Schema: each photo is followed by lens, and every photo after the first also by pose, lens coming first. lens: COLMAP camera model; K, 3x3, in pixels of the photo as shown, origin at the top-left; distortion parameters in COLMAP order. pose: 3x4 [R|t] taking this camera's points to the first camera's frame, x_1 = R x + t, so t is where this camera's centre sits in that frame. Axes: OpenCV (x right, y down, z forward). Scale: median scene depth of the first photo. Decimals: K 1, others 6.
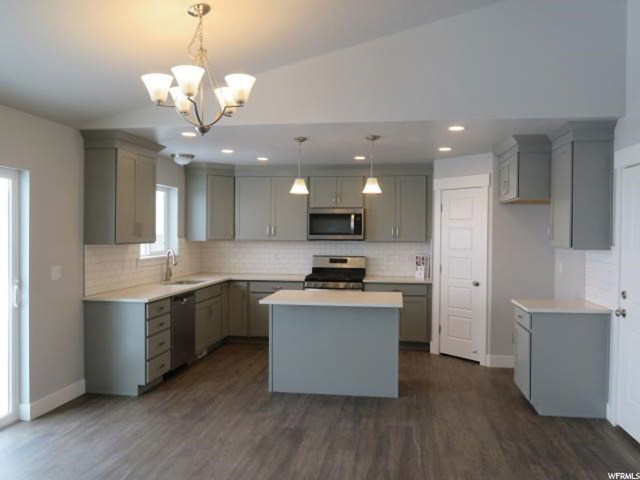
lens RADIAL K [[556.4, 0, 320.0], [0, 556.4, 240.0], [0, 0, 1]] dist [-0.009504, -0.011521]
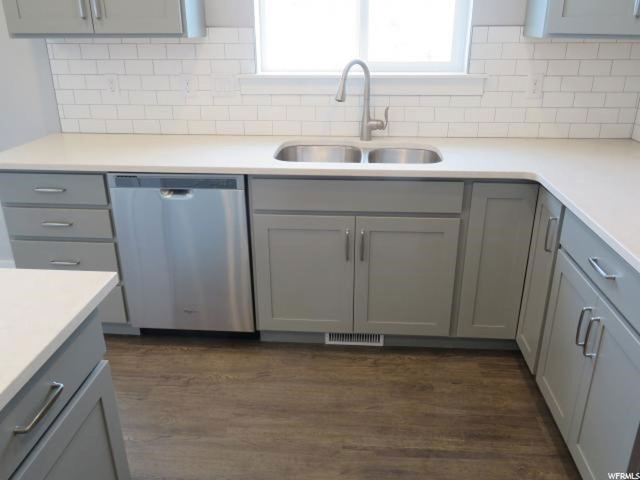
lens RADIAL K [[543.5, 0, 320.0], [0, 543.5, 240.0], [0, 0, 1]] dist [0.037179, 0.000156]
pose [[0.062779, 0.374075, -0.925271, 0.109757], [-0.011448, 0.927309, 0.374122, -0.006433], [0.997962, -0.012895, 0.062498, 0.859145]]
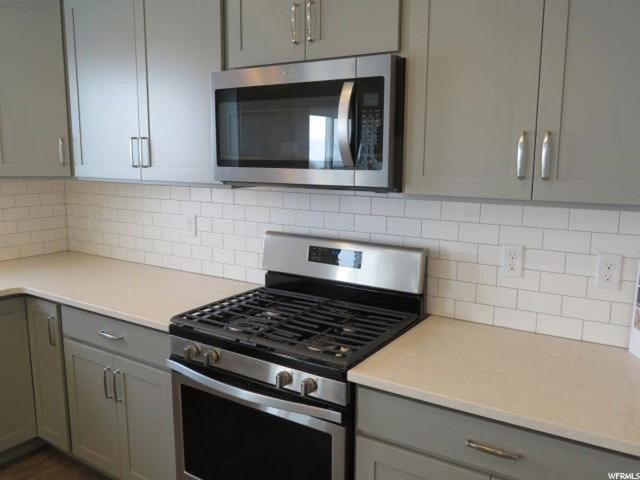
lens RADIAL K [[556.4, 0, 320.0], [0, 556.4, 240.0], [0, 0, 1]] dist [-0.009504, -0.011521]
pose [[0.910375, 0.064265, -0.408764, 0.148323], [-0.004475, 0.989337, 0.145575, -0.013335], [0.413760, -0.130698, 0.900955, 0.760690]]
